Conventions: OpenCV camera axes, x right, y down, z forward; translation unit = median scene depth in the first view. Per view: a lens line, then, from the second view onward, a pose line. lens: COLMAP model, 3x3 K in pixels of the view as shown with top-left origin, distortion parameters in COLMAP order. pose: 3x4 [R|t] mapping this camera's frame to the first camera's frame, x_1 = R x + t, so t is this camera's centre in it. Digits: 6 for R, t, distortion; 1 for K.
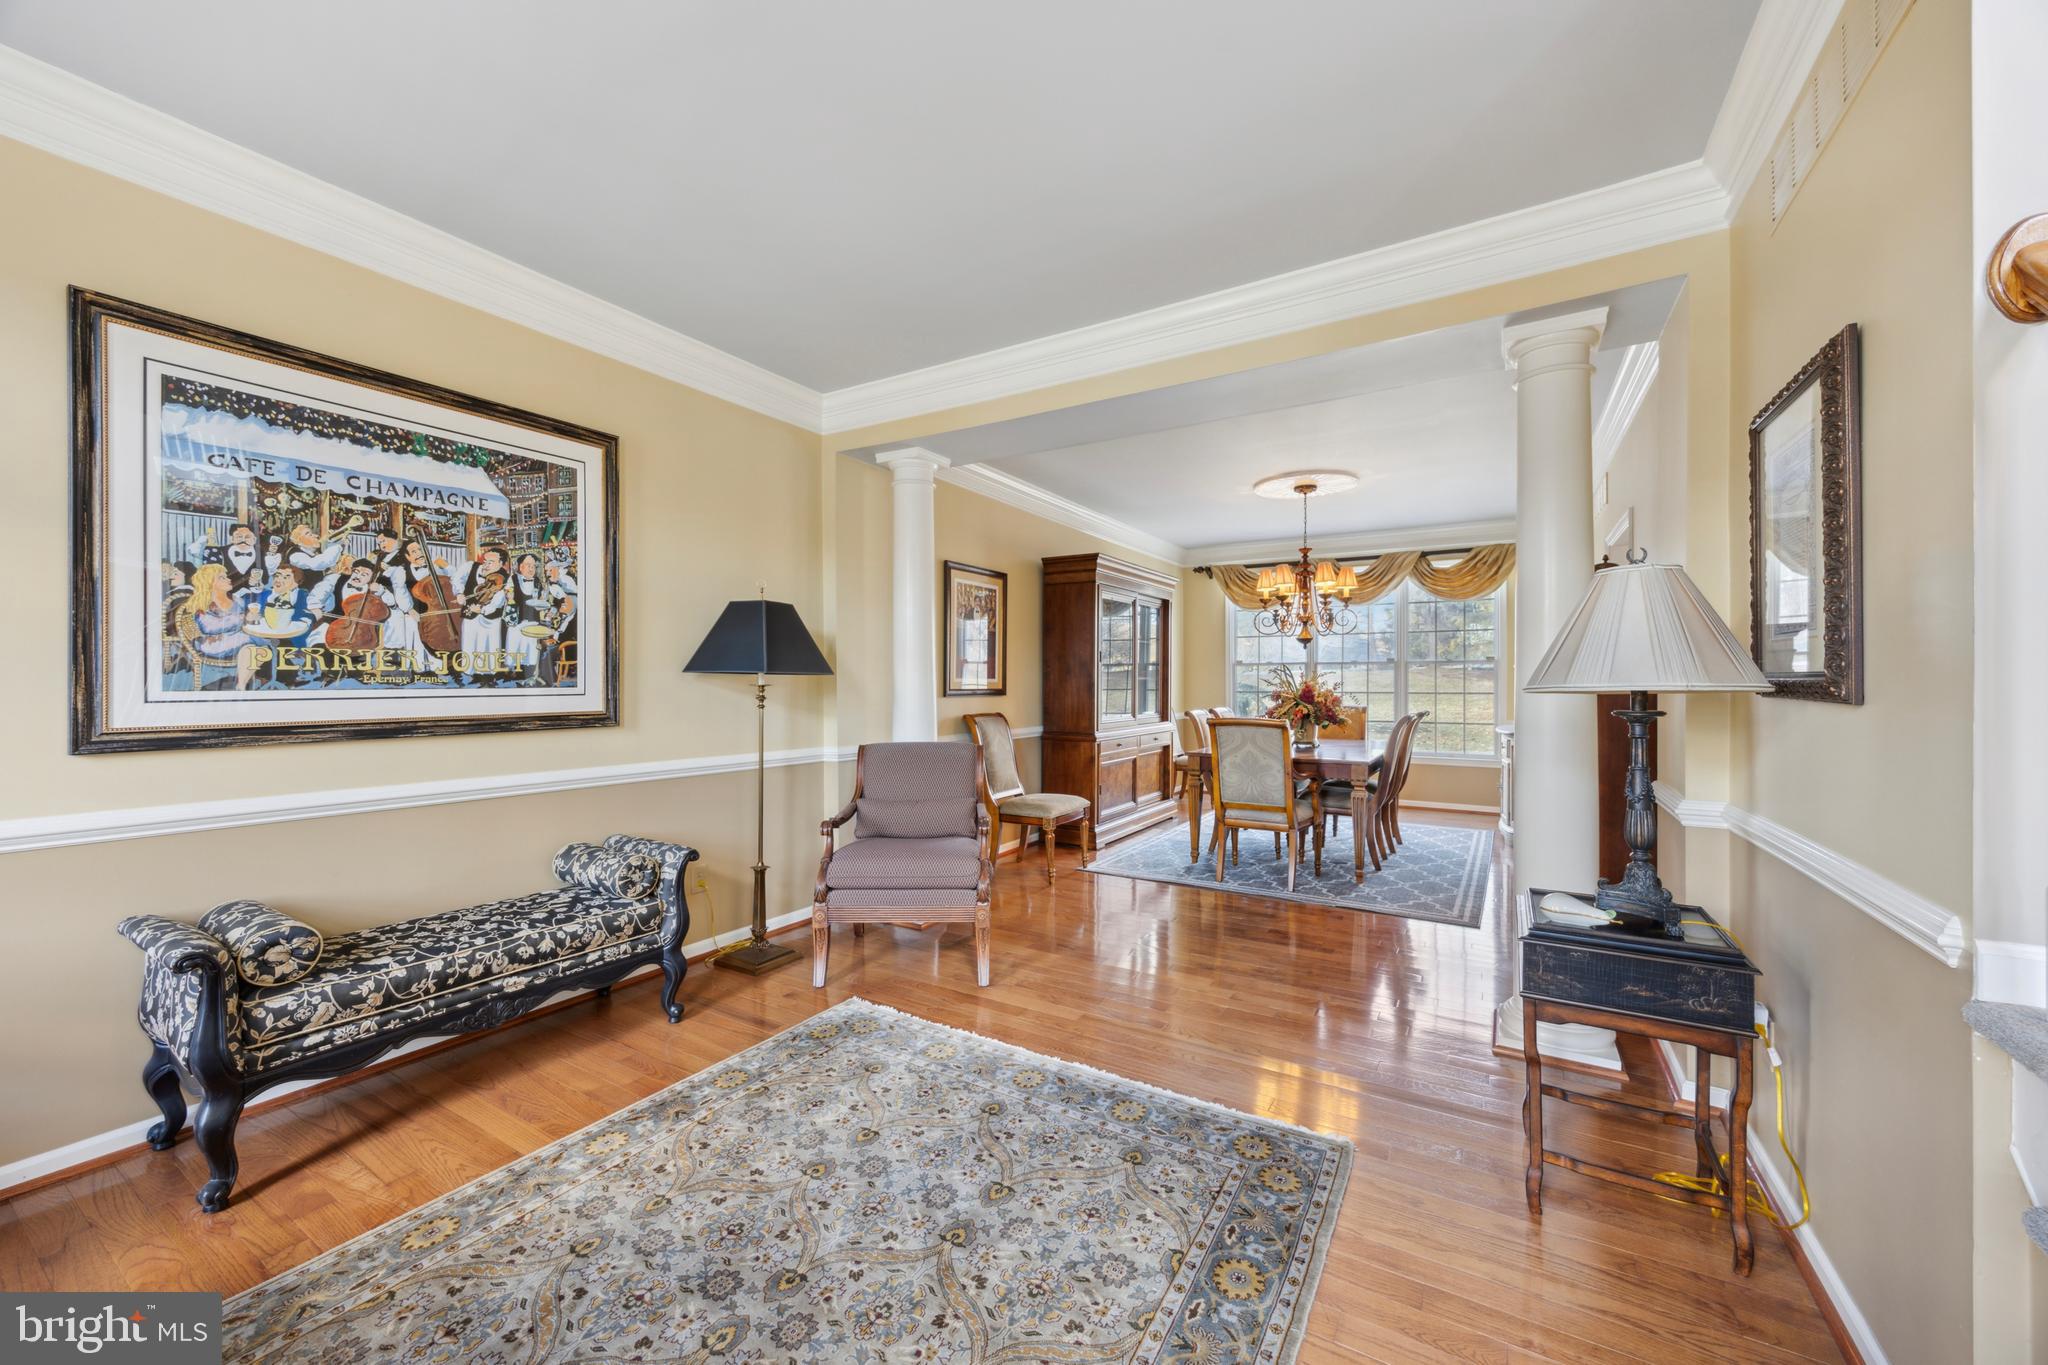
lens RADIAL K [[781.9, 0, 1020.9], [0, 781.9, 683.2], [0, 0, 1]] dist [-0.002624, -0.000758]
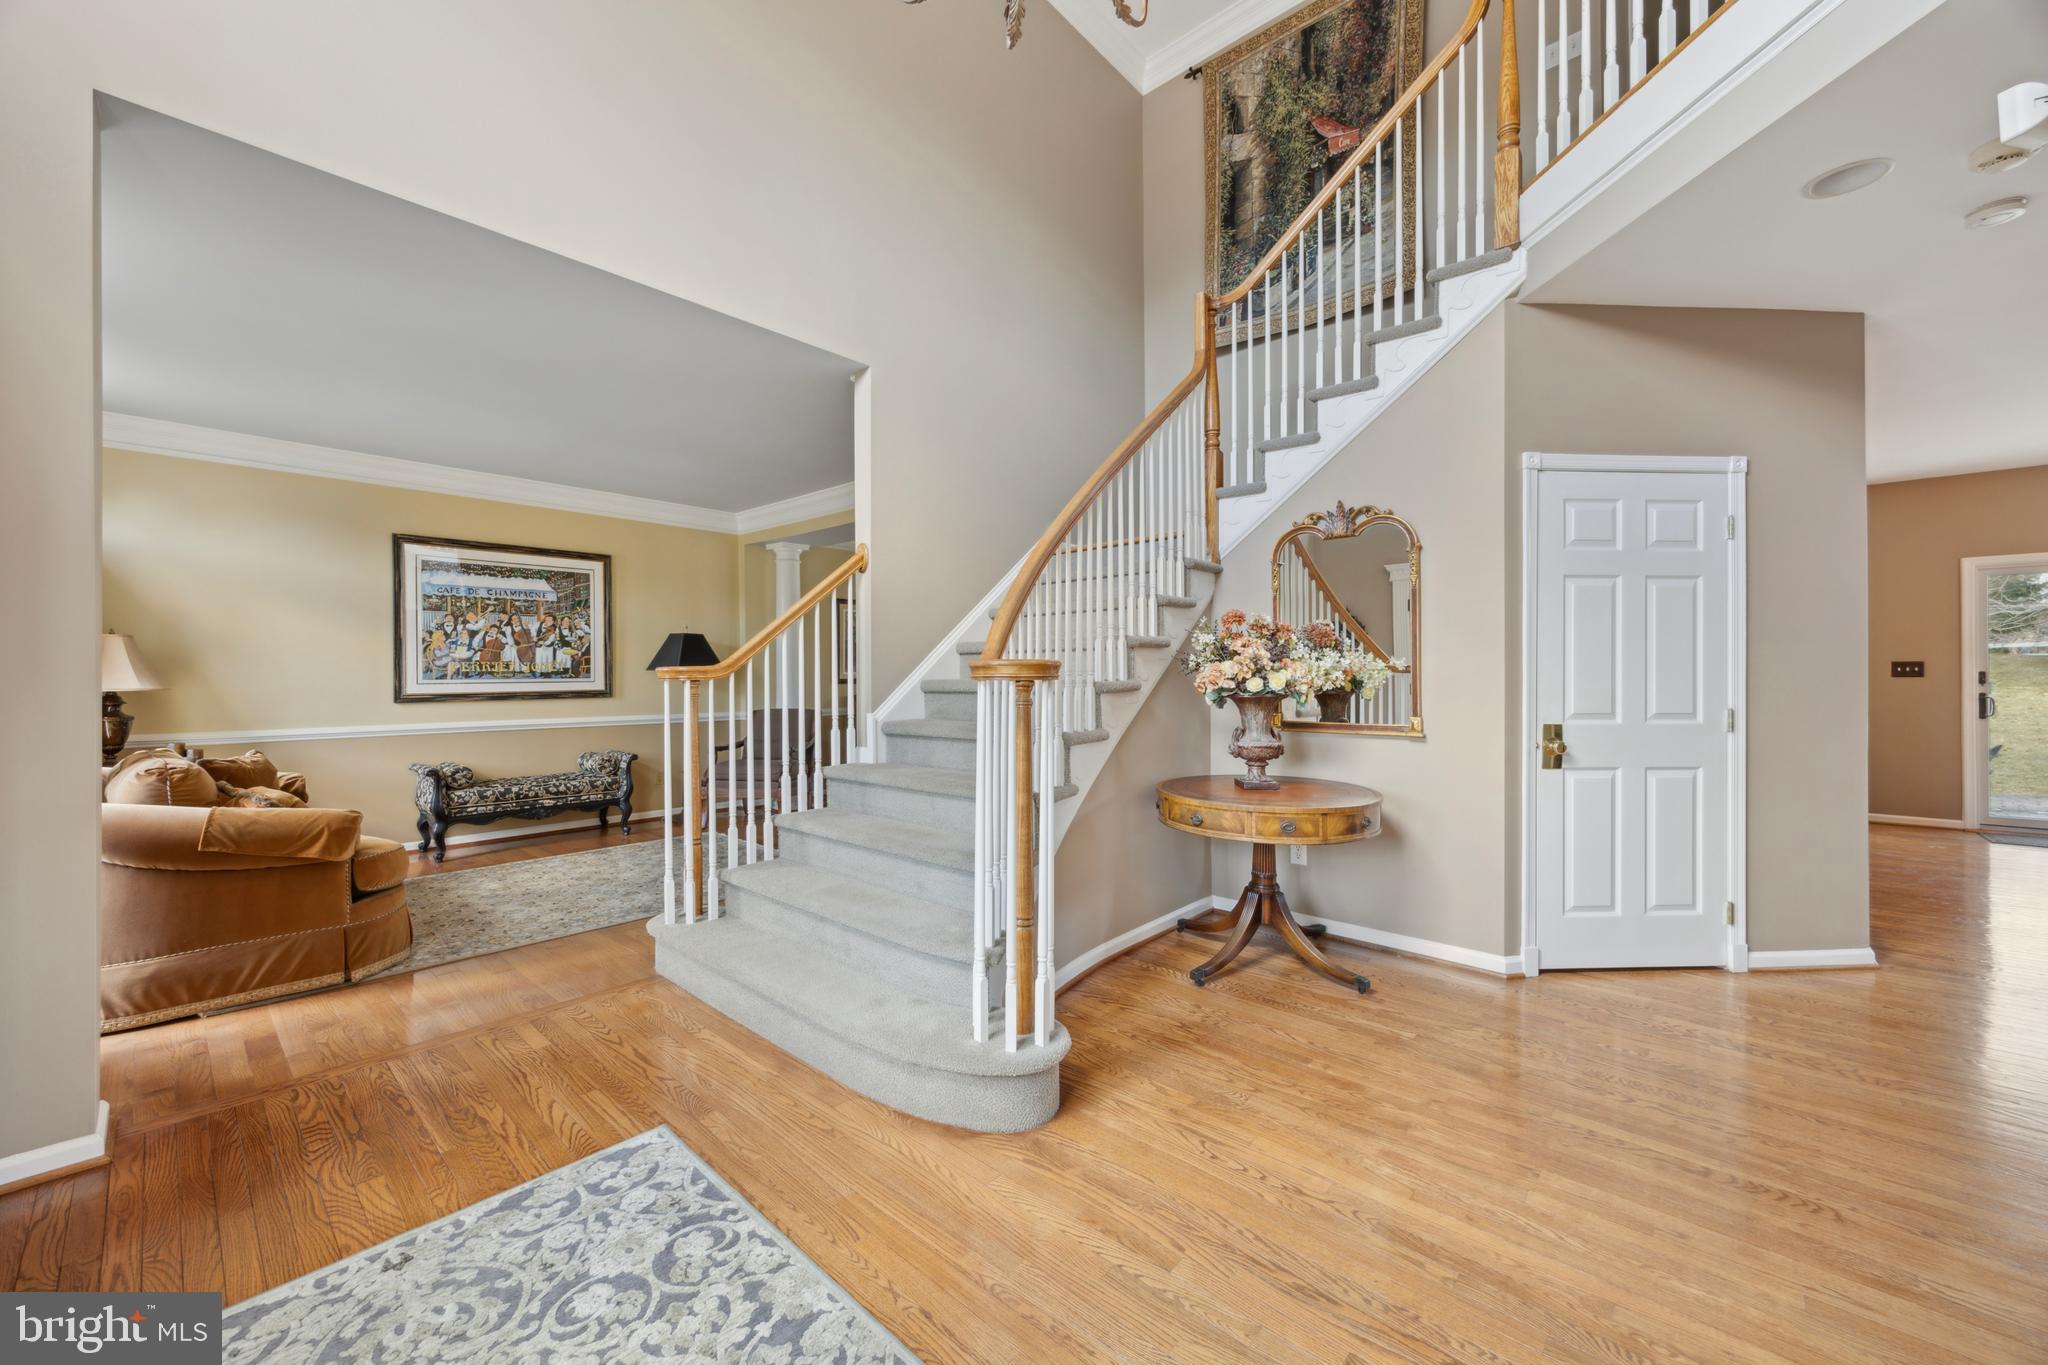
lens RADIAL K [[781.9, 0, 1016.9], [0, 781.9, 675.7], [0, 0, 1]] dist [-0.002624, -0.000758]
pose [[0.982847, -0.004856, -0.184358, 1.043471], [0.004913, 0.999988, -0.000146, 0.005118], [0.184356, -0.000762, 0.982859, -0.938945]]
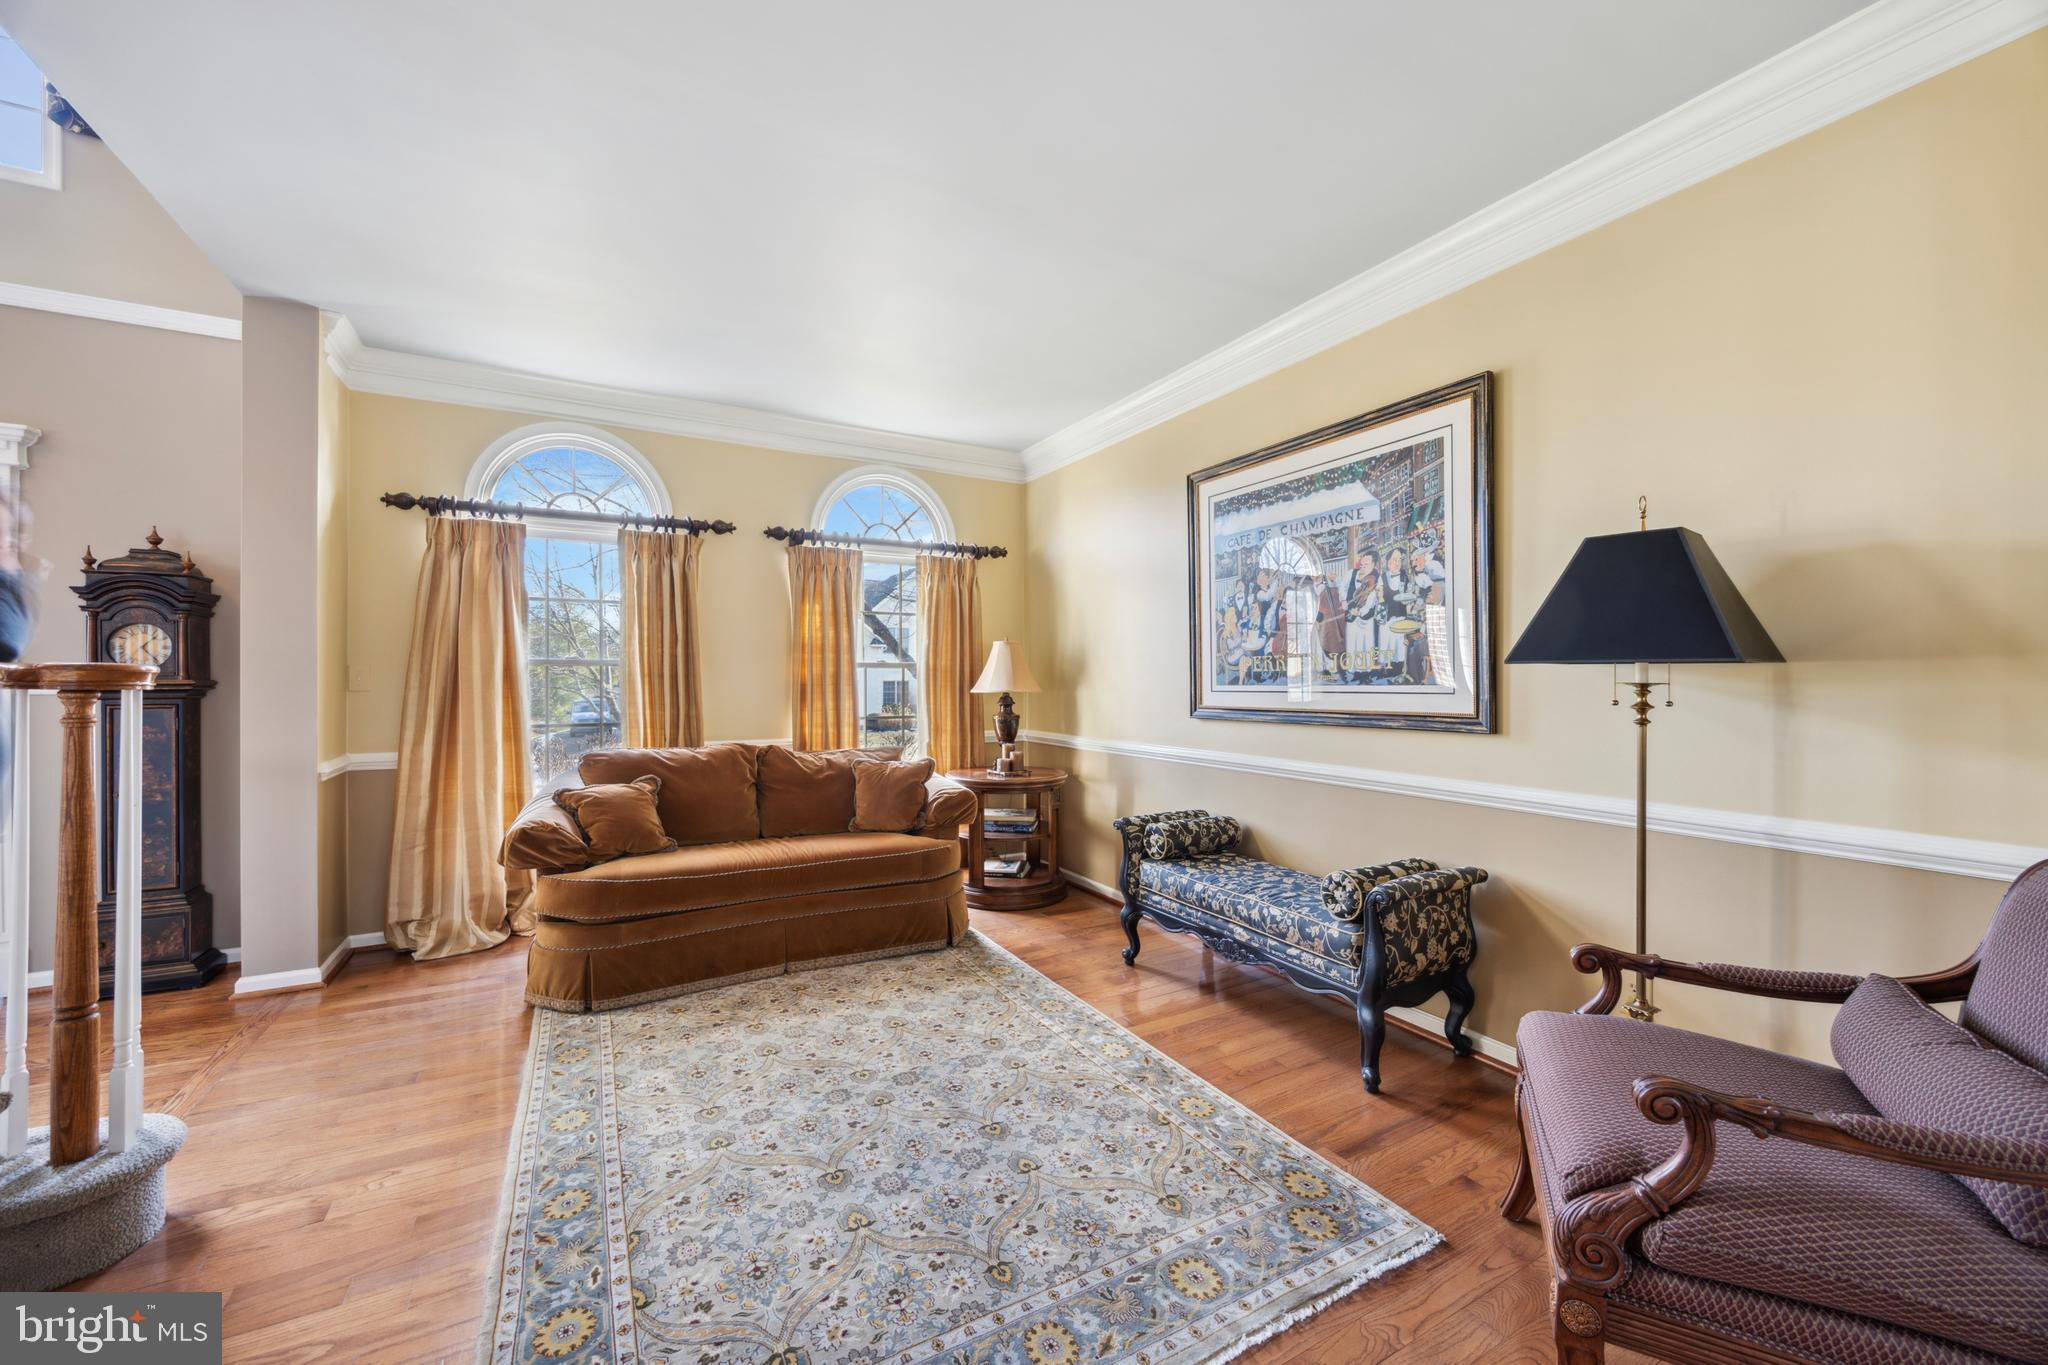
lens RADIAL K [[781.9, 0, 1019.1], [0, 781.9, 683.8], [0, 0, 1]] dist [-0.002624, -0.000758]
pose [[-0.498173, 0.002336, -0.867075, 0.477270], [-0.000875, 0.999995, 0.003197, 0.001542], [0.867077, 0.002351, -0.498168, 1.135977]]
